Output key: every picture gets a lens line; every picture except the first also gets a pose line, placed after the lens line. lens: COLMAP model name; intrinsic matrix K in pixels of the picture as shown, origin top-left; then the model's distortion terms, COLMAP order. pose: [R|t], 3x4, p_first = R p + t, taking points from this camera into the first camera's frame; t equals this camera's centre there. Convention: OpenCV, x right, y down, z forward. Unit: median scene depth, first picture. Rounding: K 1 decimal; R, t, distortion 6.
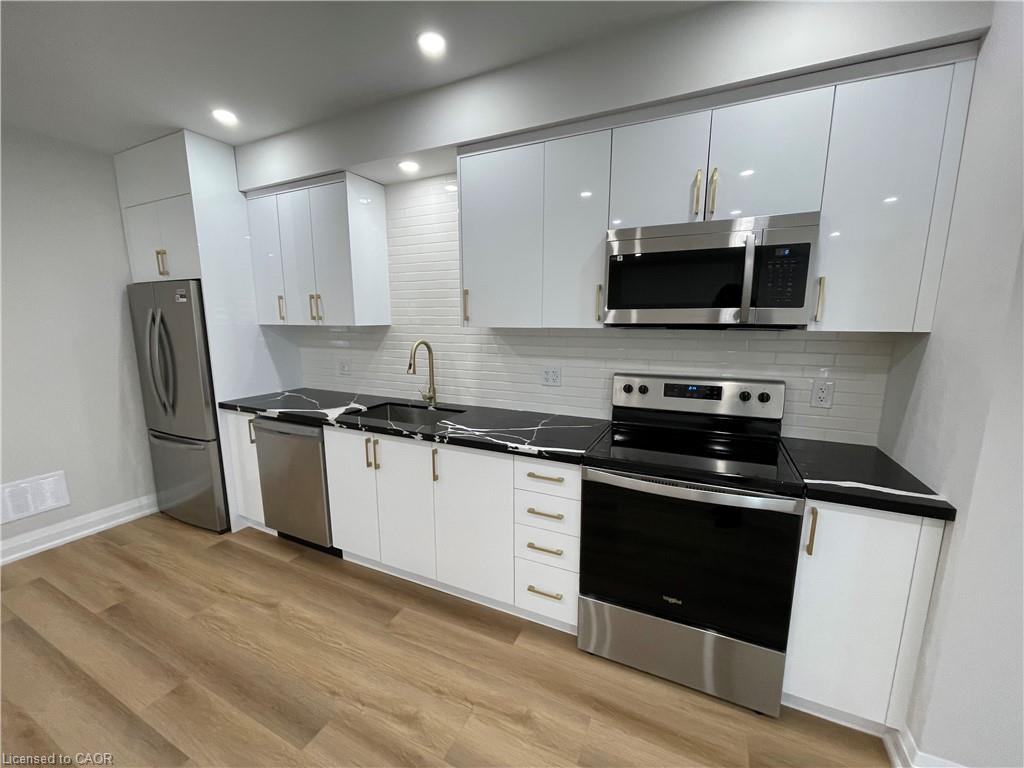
lens RADIAL K [[412.6, 0, 509.4], [0, 412.6, 386.6], [0, 0, 1]] dist [-0.002512, -0.000032]
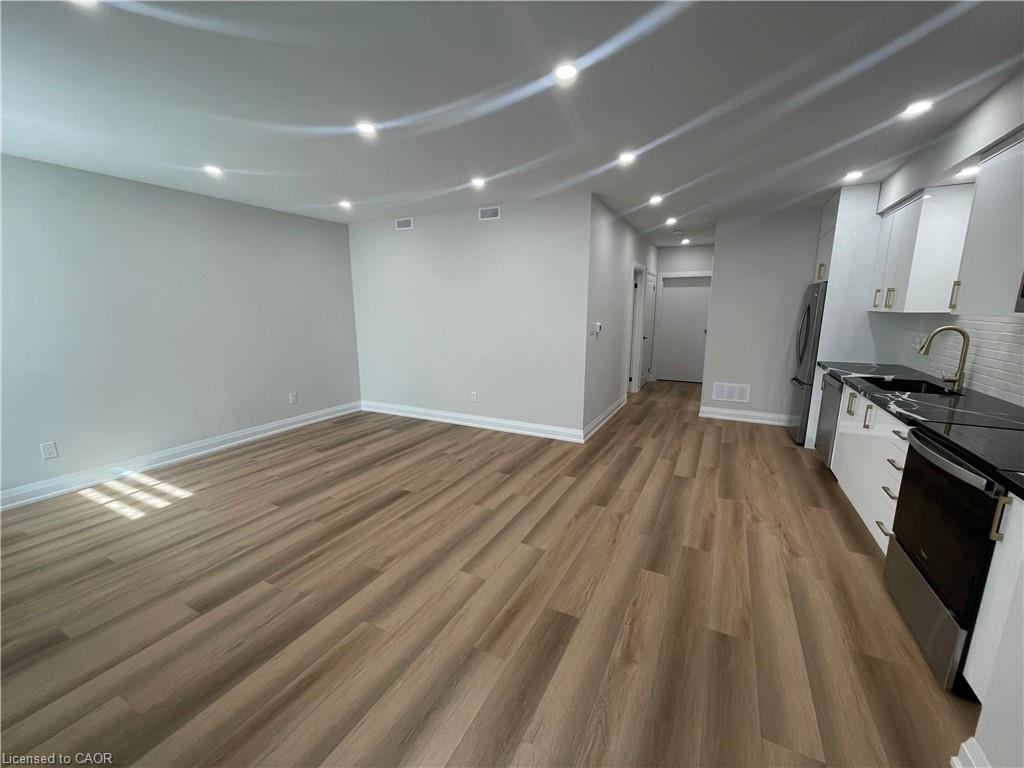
lens RADIAL K [[412.6, 0, 509.4], [0, 412.6, 386.6], [0, 0, 1]] dist [-0.002512, -0.000032]
pose [[-0.030777, 0.190742, -0.981158, 1.190130], [-0.163165, 0.967496, 0.193205, 0.028954], [0.986119, 0.166036, 0.001346, -0.170931]]
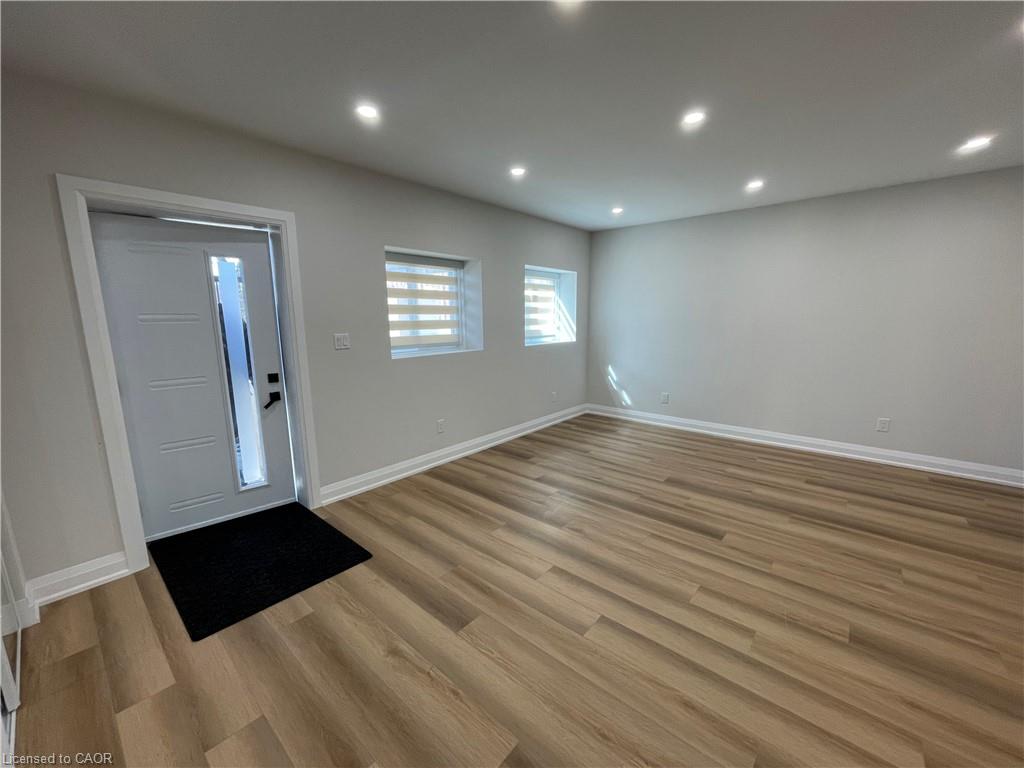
lens RADIAL K [[412.6, 0, 509.4], [0, 412.6, 386.6], [0, 0, 1]] dist [-0.002512, -0.000032]
pose [[-0.964990, -0.035942, 0.259812, -0.035907], [0.052928, 0.943504, 0.327106, -0.114320], [-0.256890, 0.329406, -0.908570, 0.746006]]
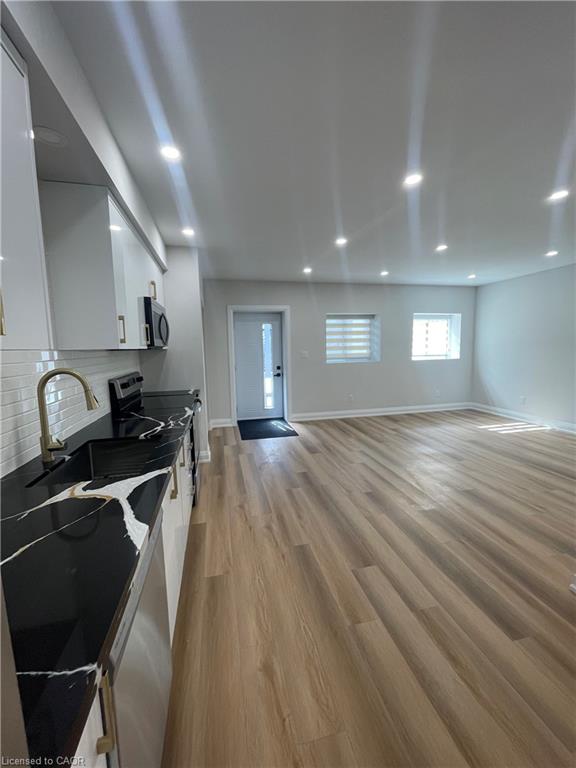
lens RADIAL K [[309.5, 0, 285.5], [0, 309.5, 382.1], [0, 0, 1]] dist [-0.002512, -0.000032]
pose [[-0.622576, -0.075332, 0.778925, -1.147859], [0.151539, 0.964910, 0.214441, -0.188414], [-0.767746, 0.251543, -0.589314, 1.305223]]
